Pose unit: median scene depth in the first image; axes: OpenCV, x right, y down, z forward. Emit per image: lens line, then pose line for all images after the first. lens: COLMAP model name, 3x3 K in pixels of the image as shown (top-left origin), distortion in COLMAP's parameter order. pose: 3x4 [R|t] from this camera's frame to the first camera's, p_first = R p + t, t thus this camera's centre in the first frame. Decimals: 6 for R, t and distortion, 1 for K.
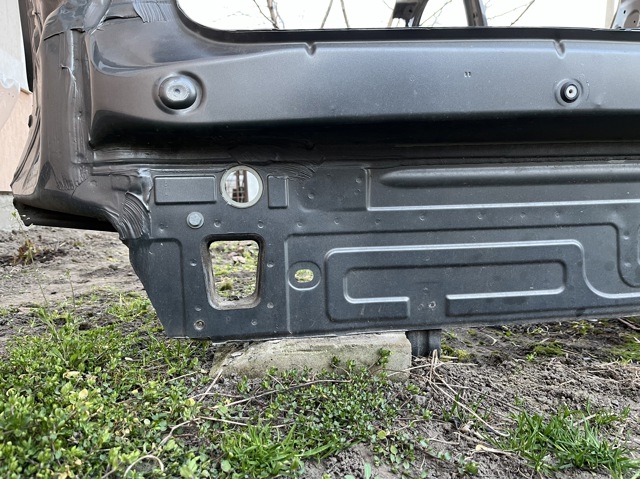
lens RADIAL K [[484.3, 0, 323.0], [0, 484.3, 240.9], [0, 0, 1]] dist [0.066534, -0.095949]
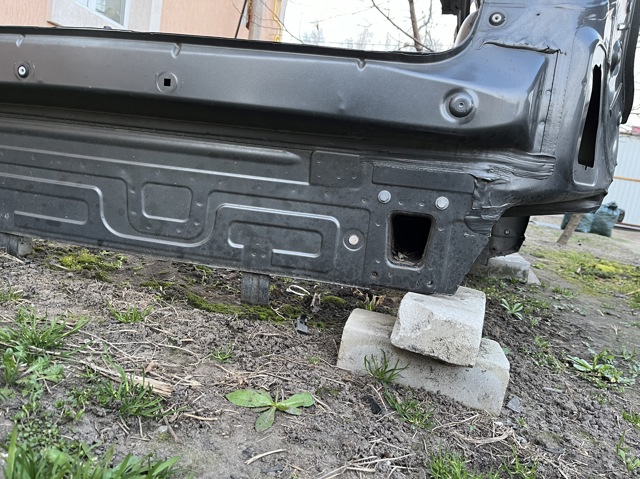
lens RADIAL K [[484.3, 0, 323.2], [0, 484.3, 242.0], [0, 0, 1]] dist [0.066534, -0.095949]
pose [[0.917885, 0.183076, -0.352094, 1.620901], [-0.177130, 0.982950, 0.049331, -0.029513], [0.355122, 0.017086, 0.934664, -0.018217]]
